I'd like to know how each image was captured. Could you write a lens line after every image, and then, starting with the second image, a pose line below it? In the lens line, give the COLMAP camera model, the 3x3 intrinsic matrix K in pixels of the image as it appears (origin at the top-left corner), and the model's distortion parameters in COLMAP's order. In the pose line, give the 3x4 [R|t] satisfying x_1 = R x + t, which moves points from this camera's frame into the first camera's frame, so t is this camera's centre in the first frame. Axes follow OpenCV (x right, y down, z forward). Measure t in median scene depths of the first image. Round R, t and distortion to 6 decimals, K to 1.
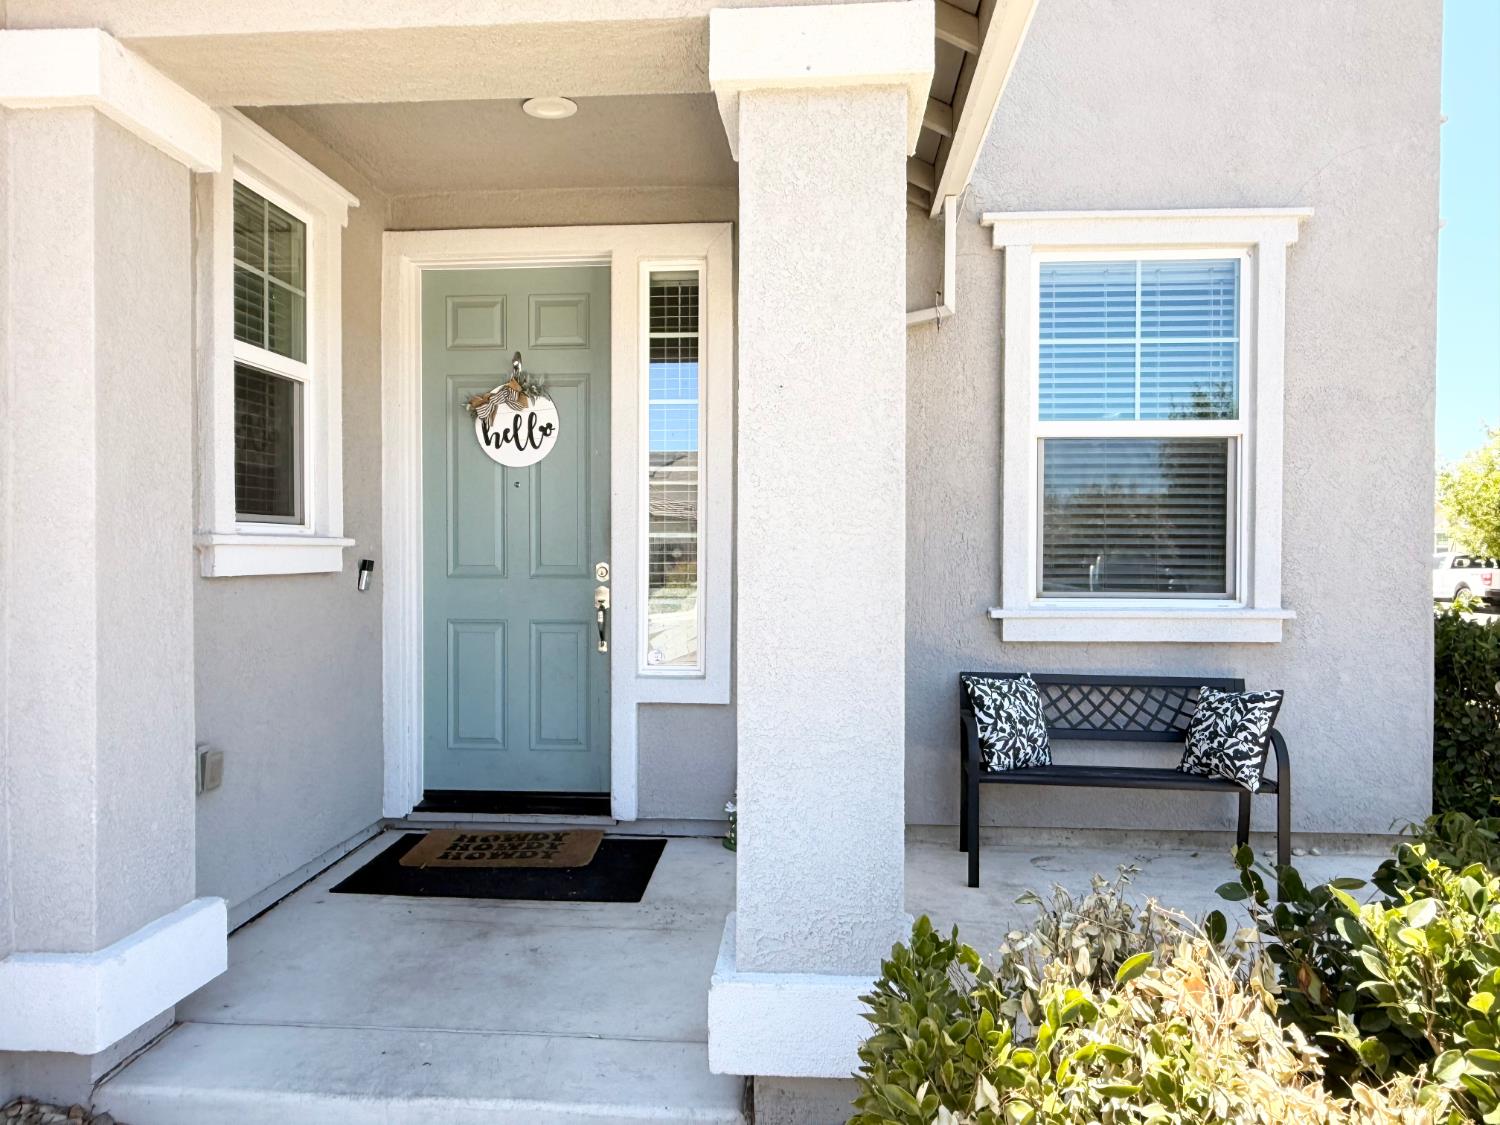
lens RADIAL K [[1006.2, 0, 750.9], [0, 1006.2, 562.2], [0, 0, 1]] dist [0.007462, -0.001389]
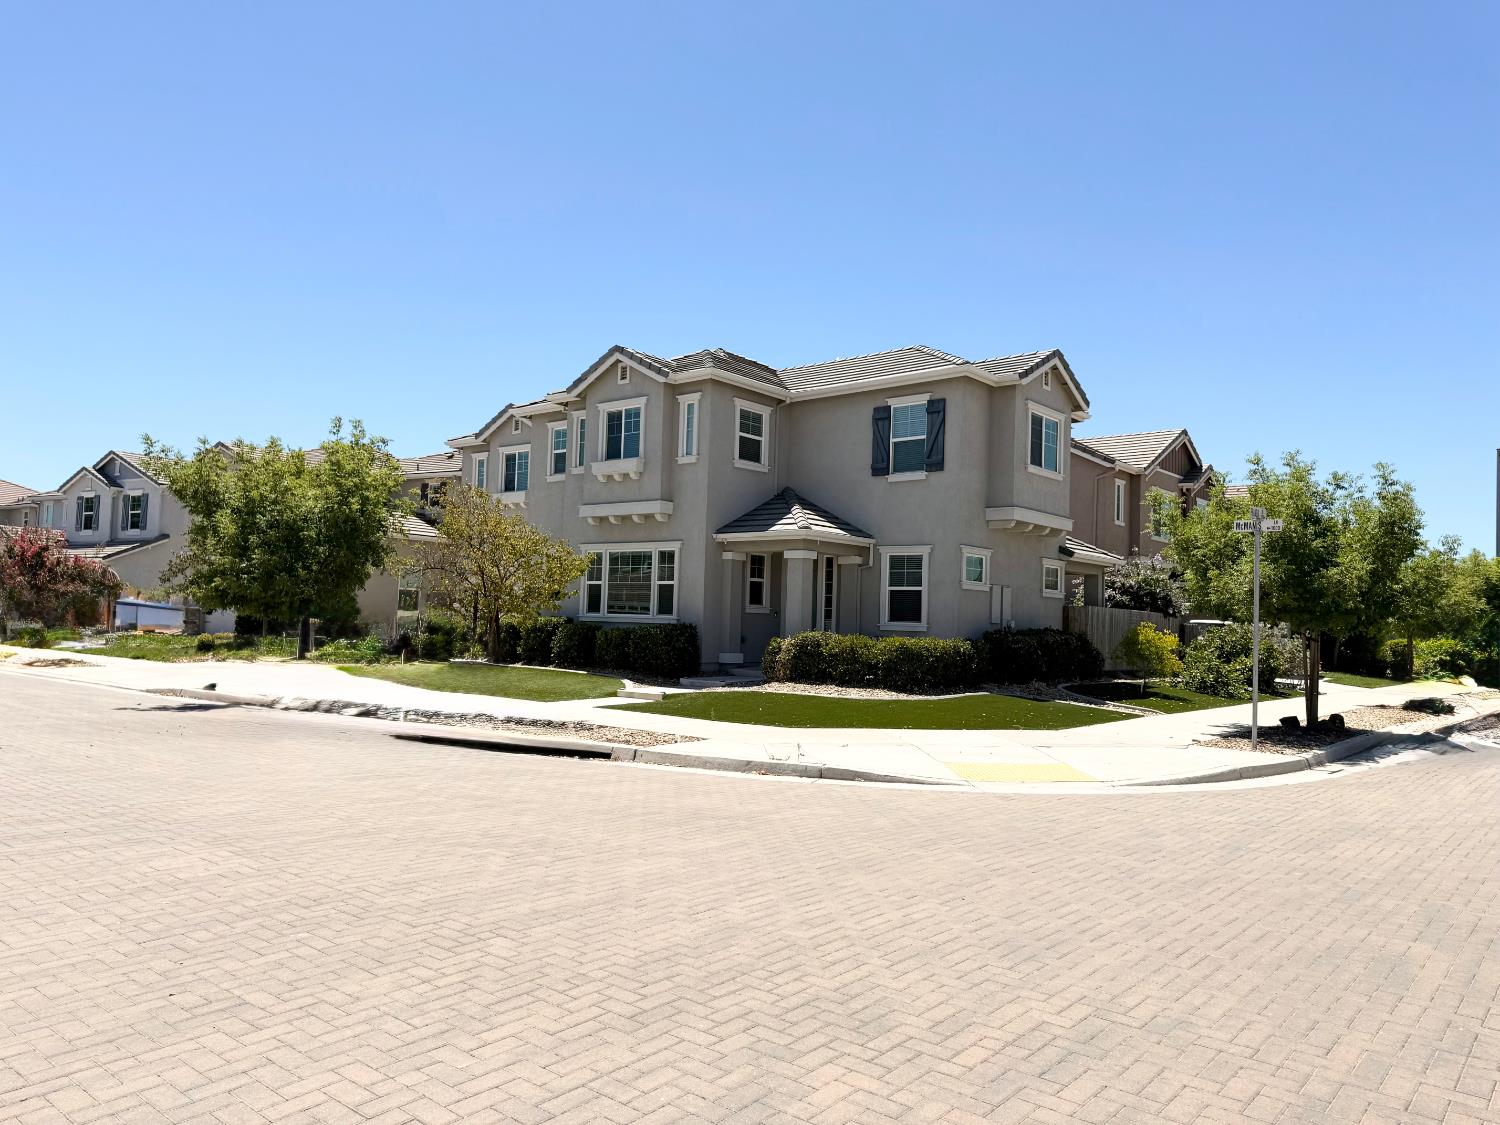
lens RADIAL K [[1040.2, 0, 751.7], [0, 1040.2, 563.1], [0, 0, 1]] dist [0.000888, 0.000012]
pose [[0.804632, -0.009883, -0.593691, 2.786170], [-0.037323, 0.997042, -0.067182, 0.113483], [0.592599, 0.076215, 0.801884, -3.519168]]
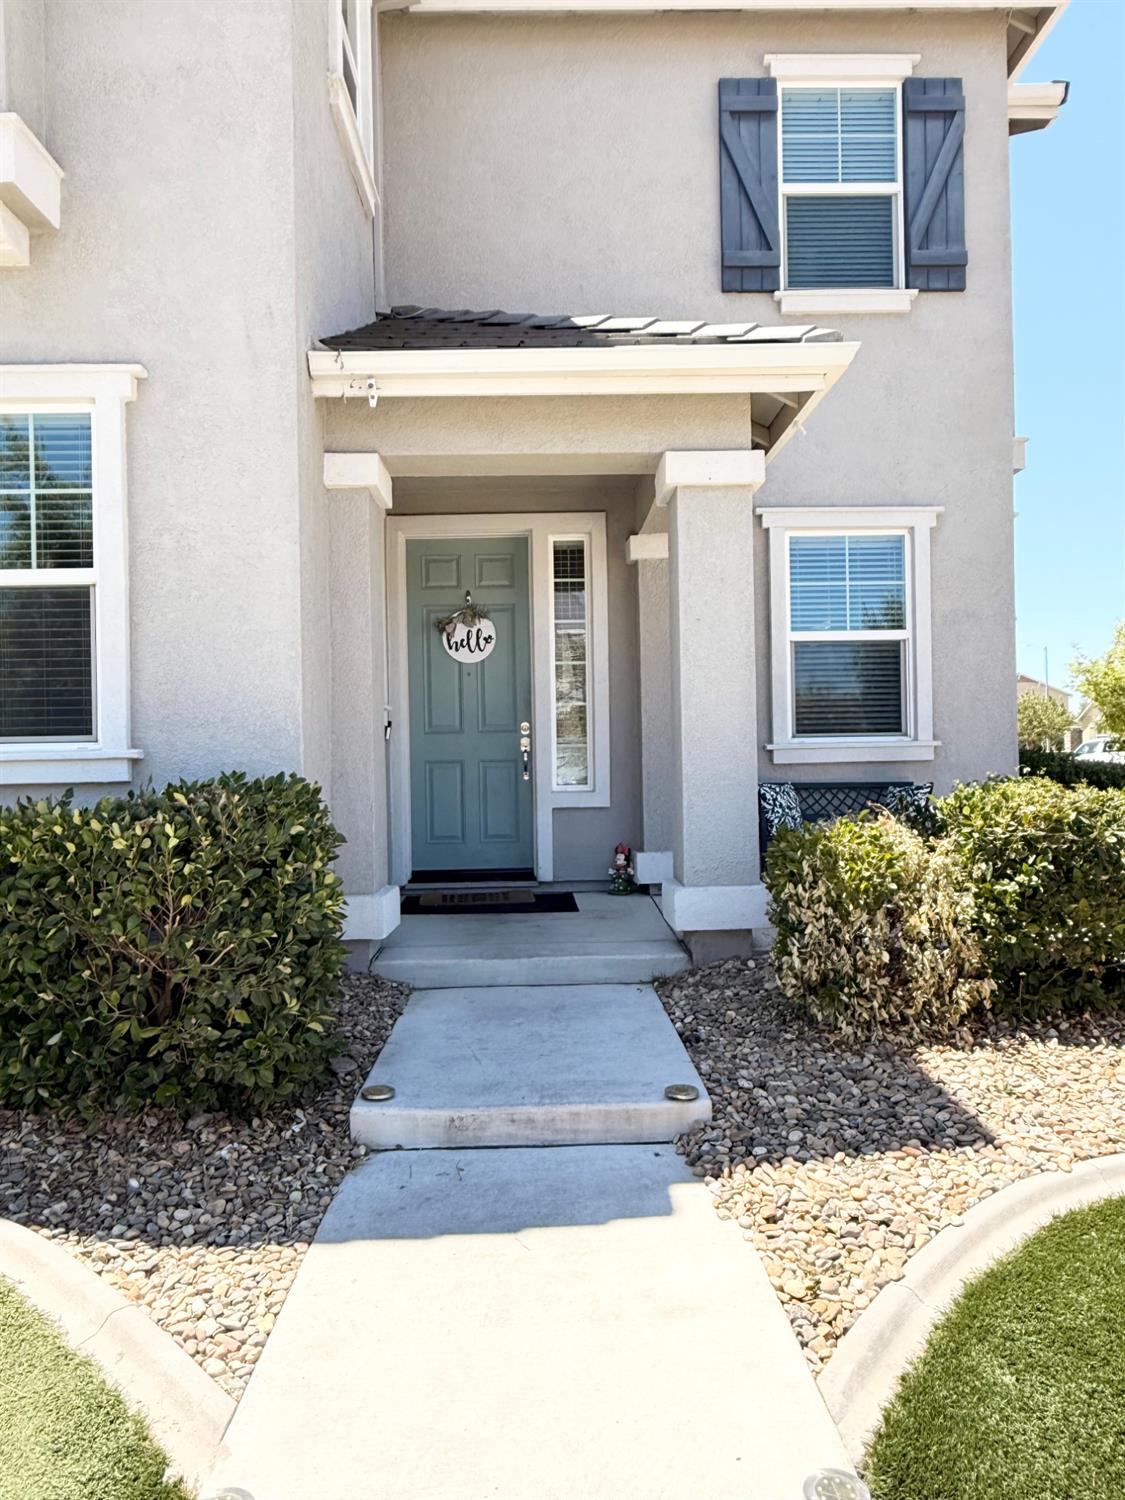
lens RADIAL K [[1006.2, 0, 563.9], [0, 1006.2, 752.4], [0, 0, 1]] dist [0.007462, -0.001389]
pose [[0.994473, -0.021237, 0.102820, -0.260595], [0.022776, 0.999645, -0.013823, 0.073582], [-0.102490, 0.016088, 0.994604, -0.607947]]
